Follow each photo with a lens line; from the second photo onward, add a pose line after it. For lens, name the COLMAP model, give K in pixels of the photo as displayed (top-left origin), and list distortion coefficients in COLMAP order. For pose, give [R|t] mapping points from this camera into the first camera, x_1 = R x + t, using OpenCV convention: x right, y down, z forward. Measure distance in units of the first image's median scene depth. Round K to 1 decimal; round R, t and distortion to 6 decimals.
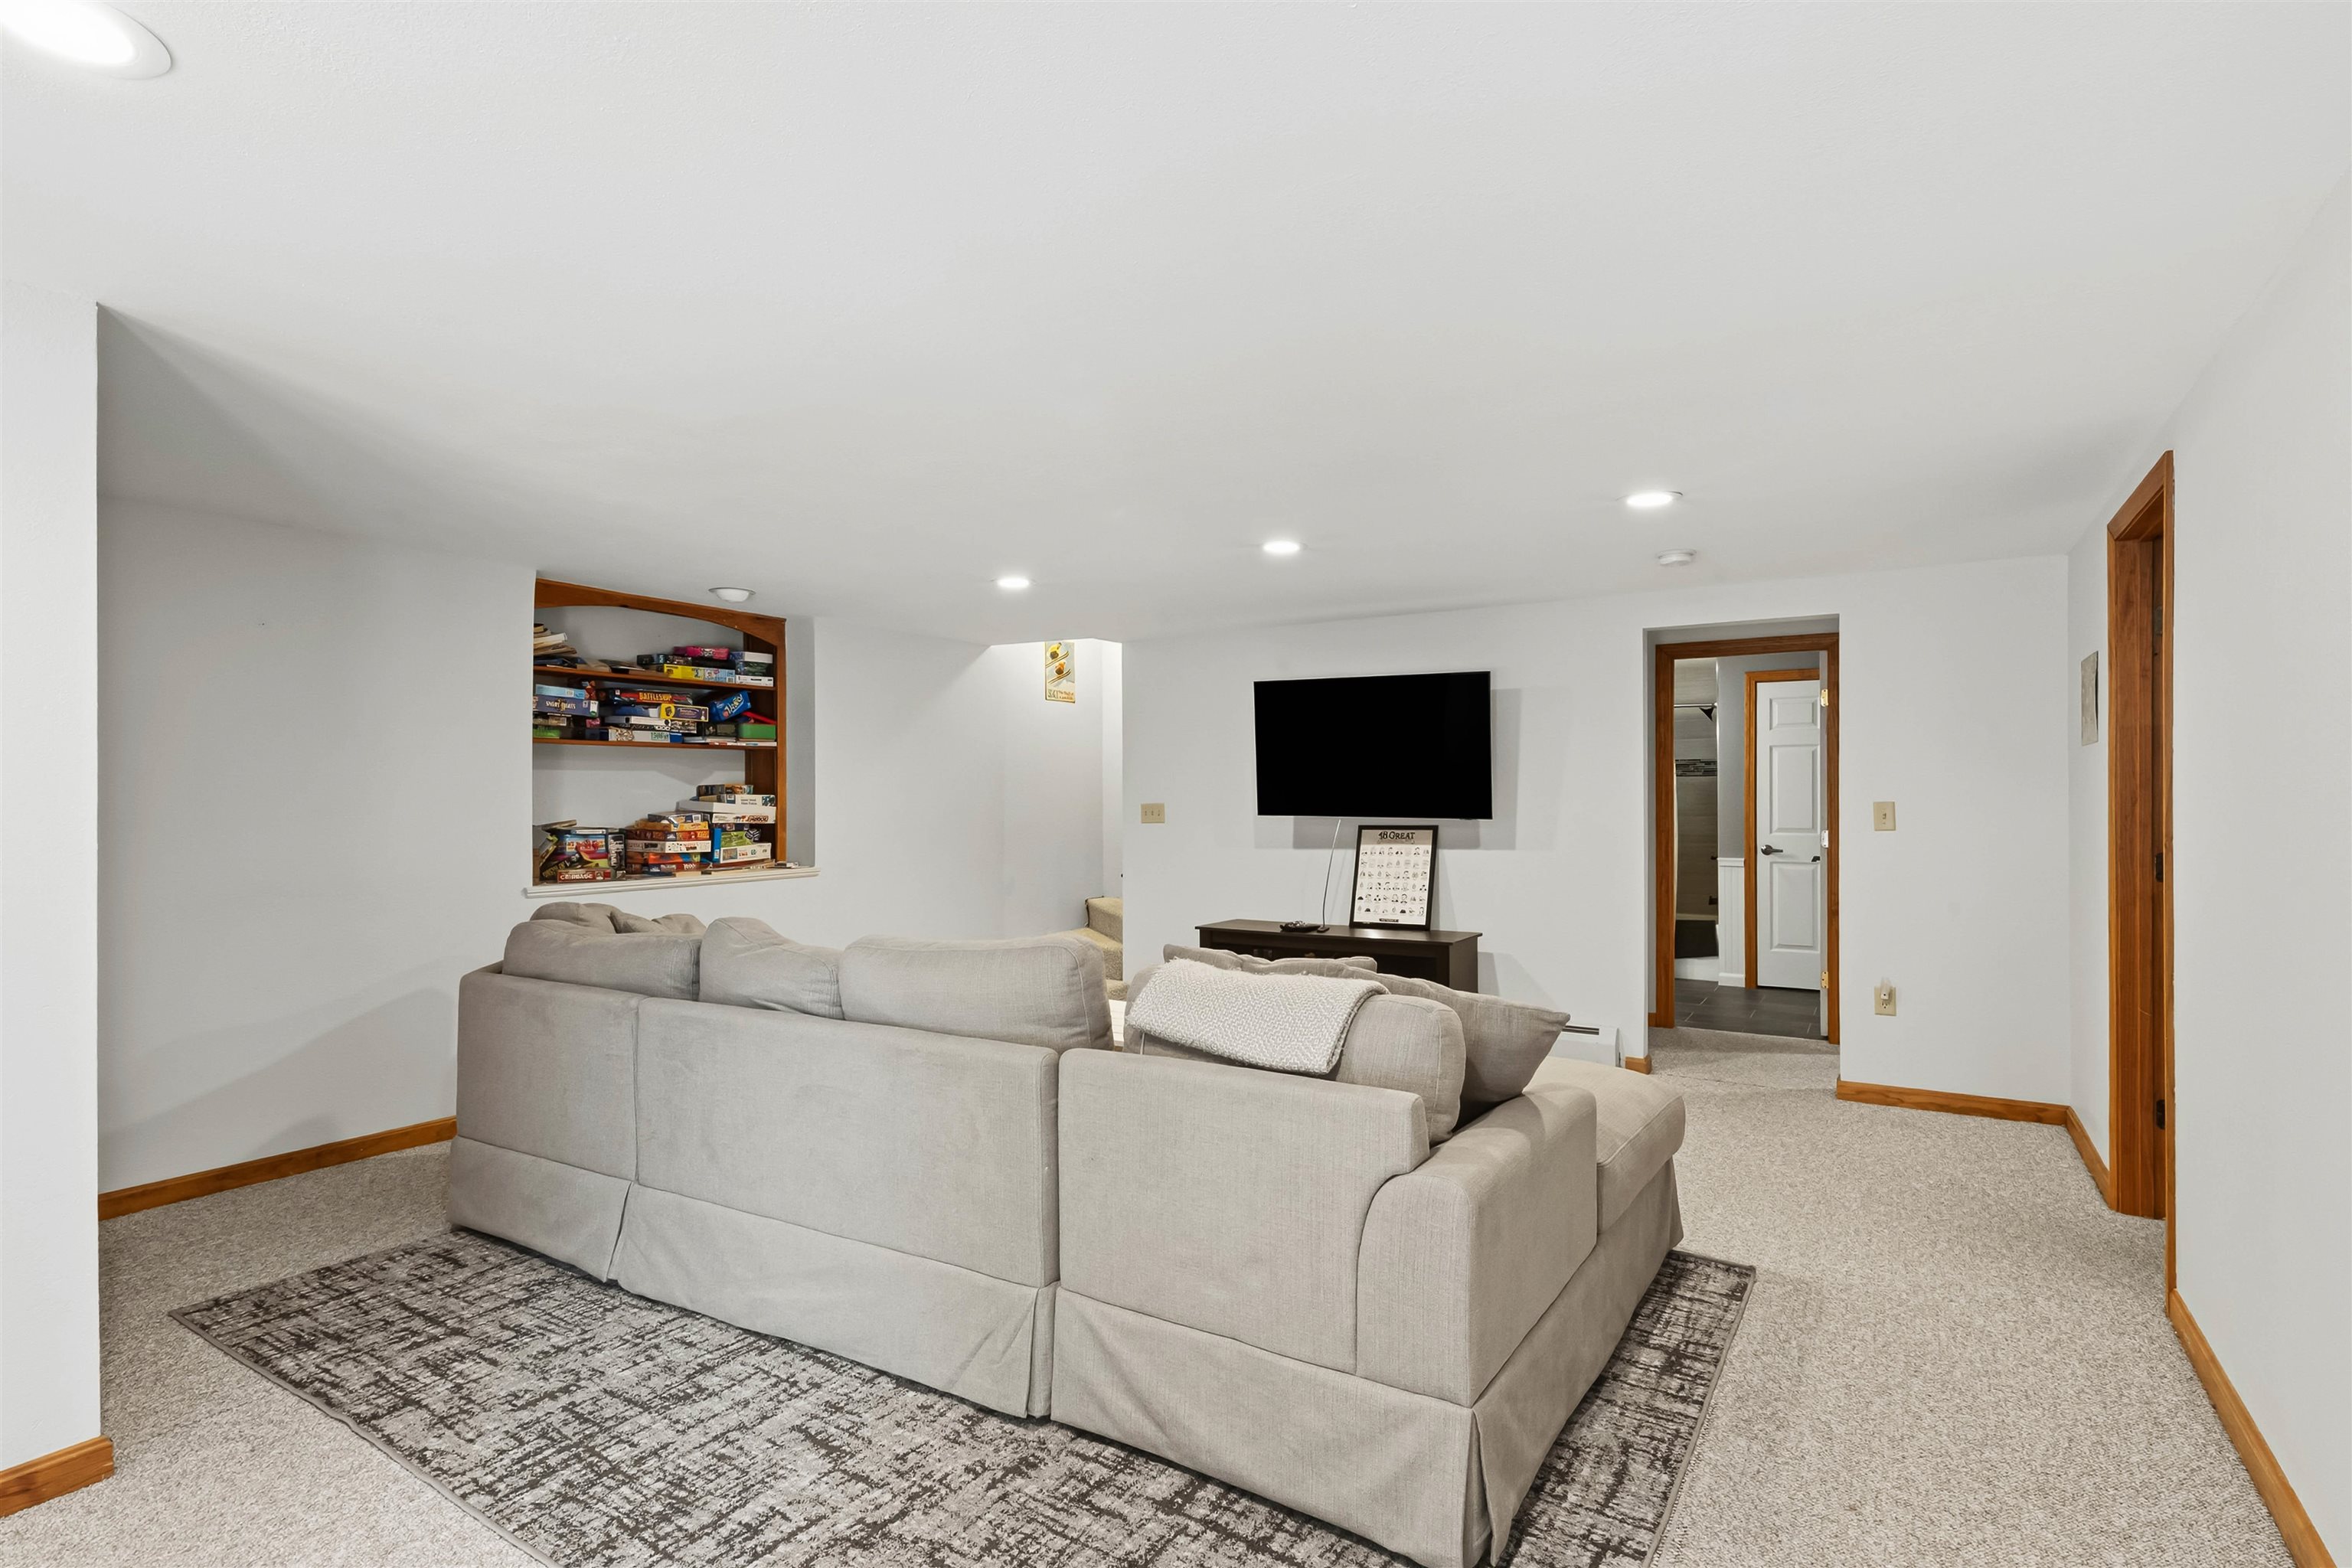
lens RADIAL K [[1191.7, 0, 1180.2], [0, 1191.7, 796.2], [0, 0, 1]] dist [0.002871, 0.000100]
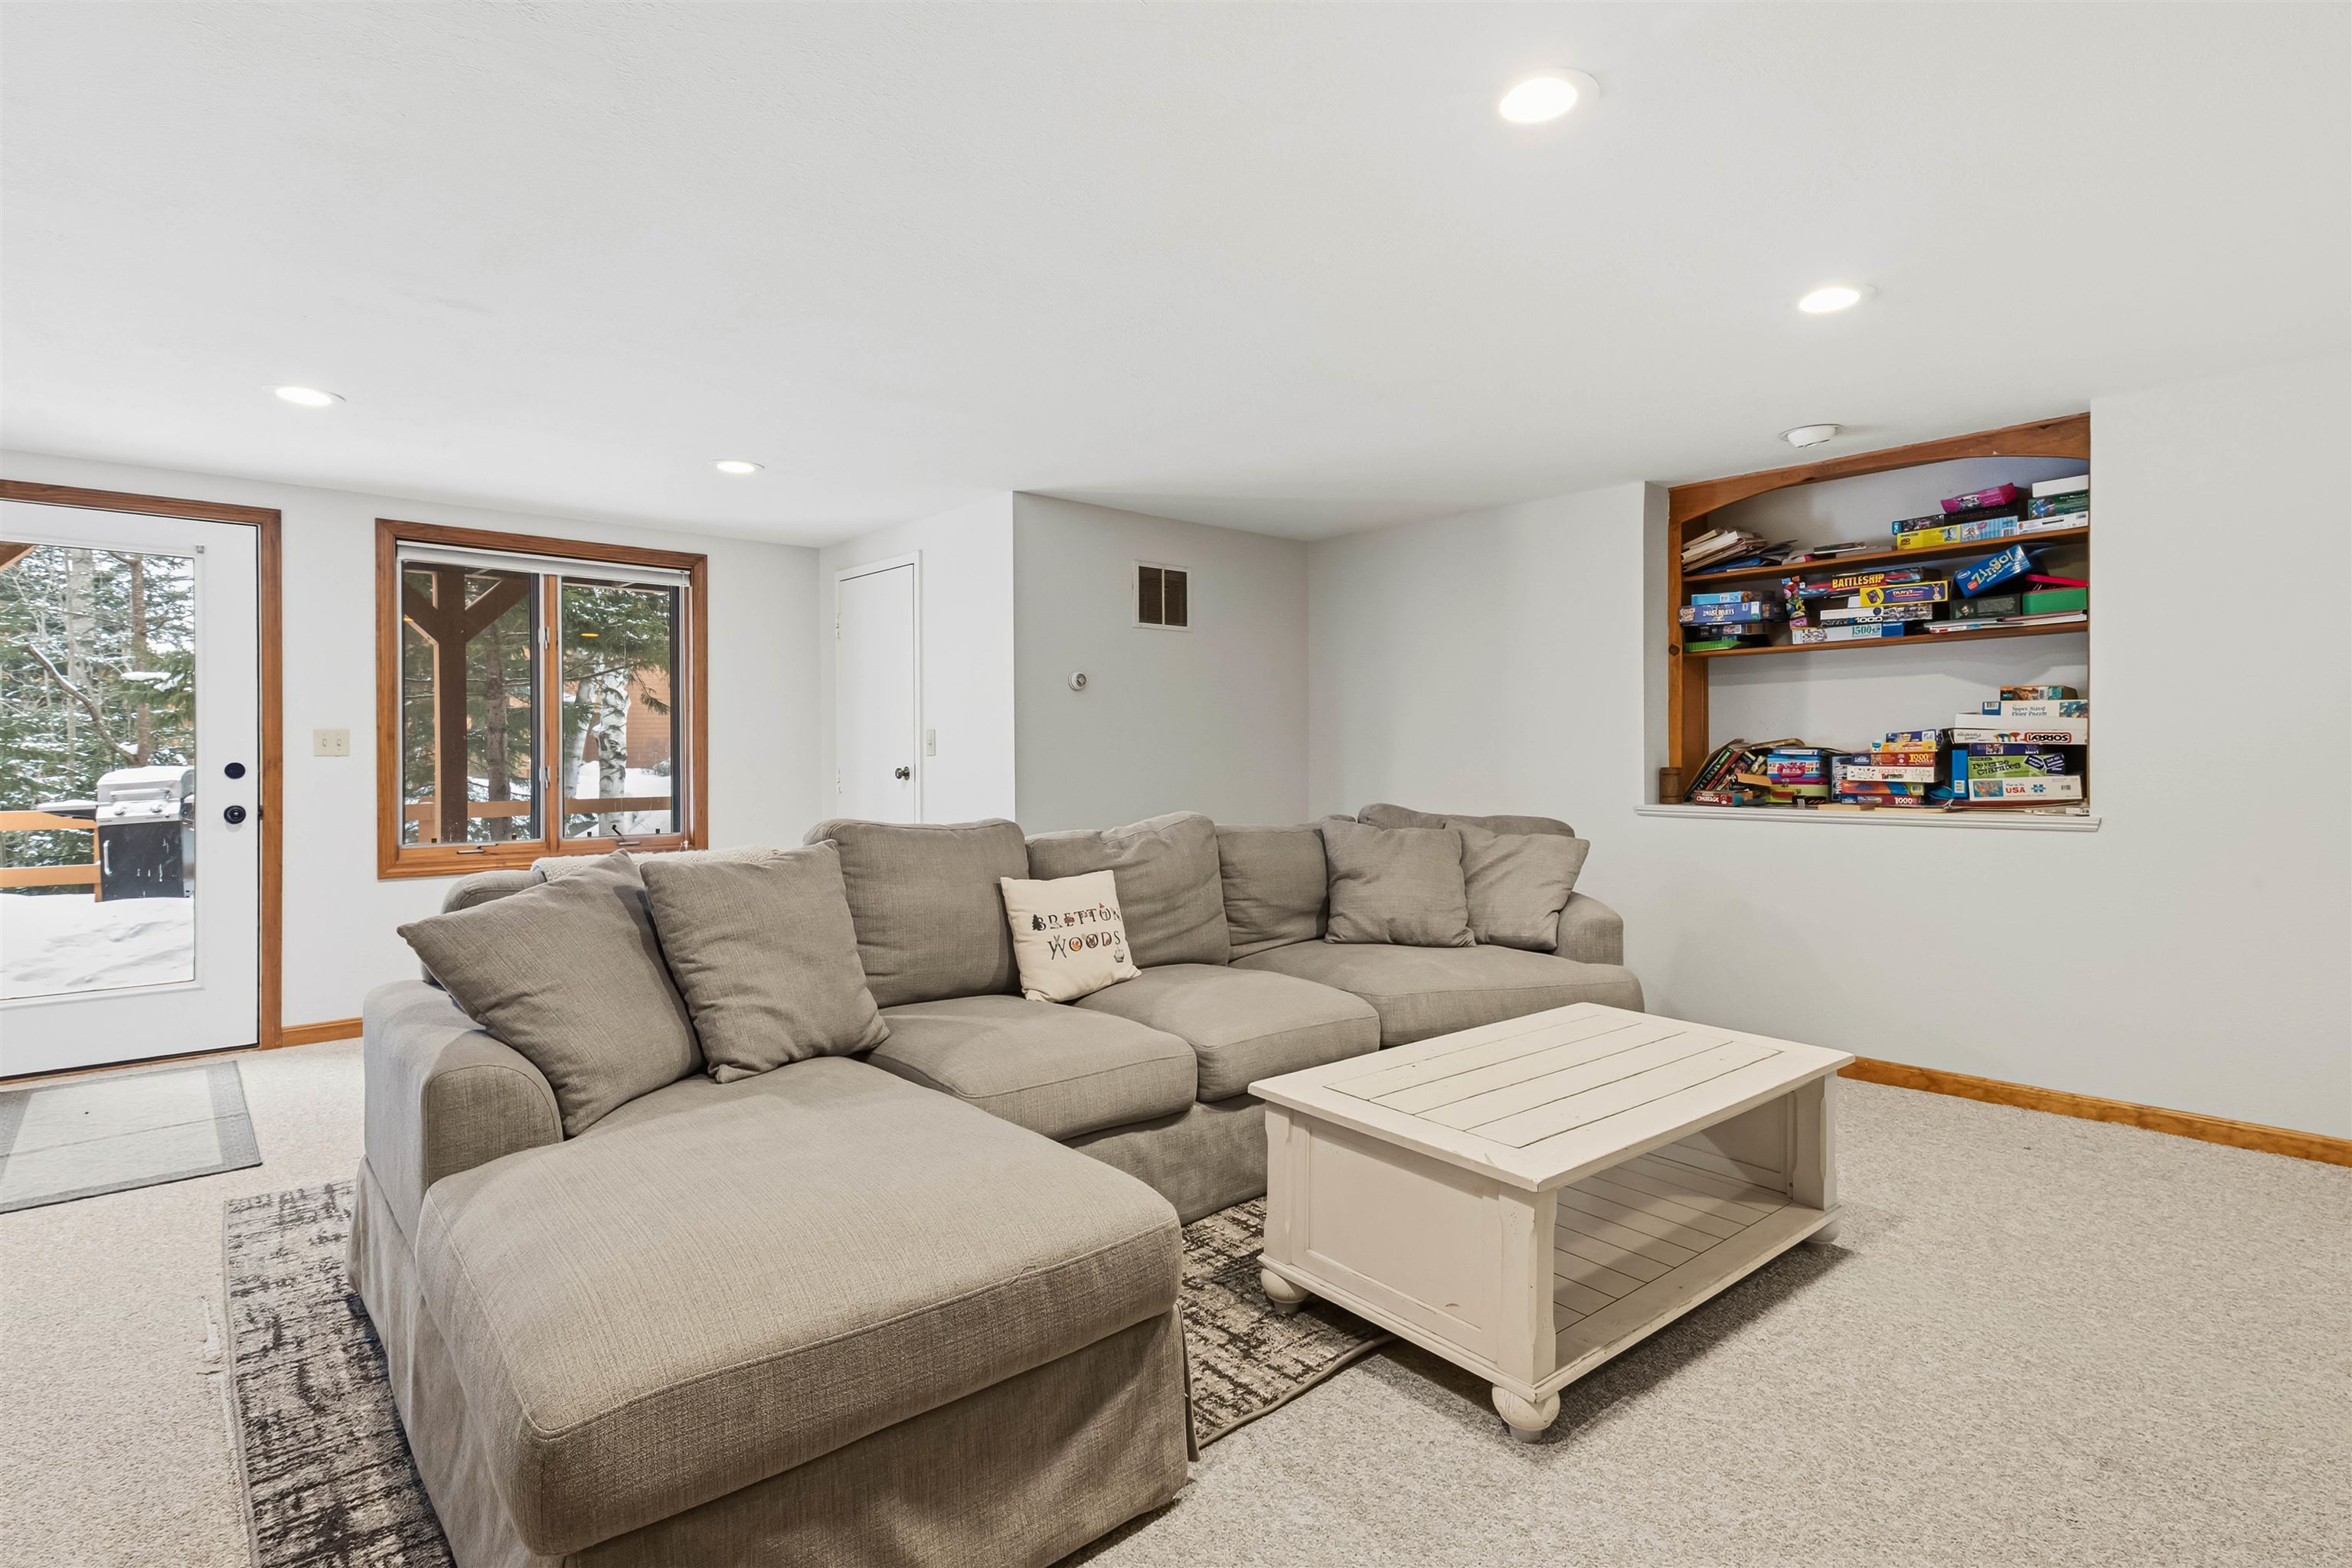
lens RADIAL K [[1190.5, 0, 1181.1], [0, 1190.5, 767.4], [0, 0, 1]] dist [0.004725, -0.000125]
pose [[-0.296554, 0.012964, -0.954928, 0.441906], [0.008786, 0.999903, 0.010846, 0.026707], [0.954976, -0.005174, -0.296639, 0.809058]]
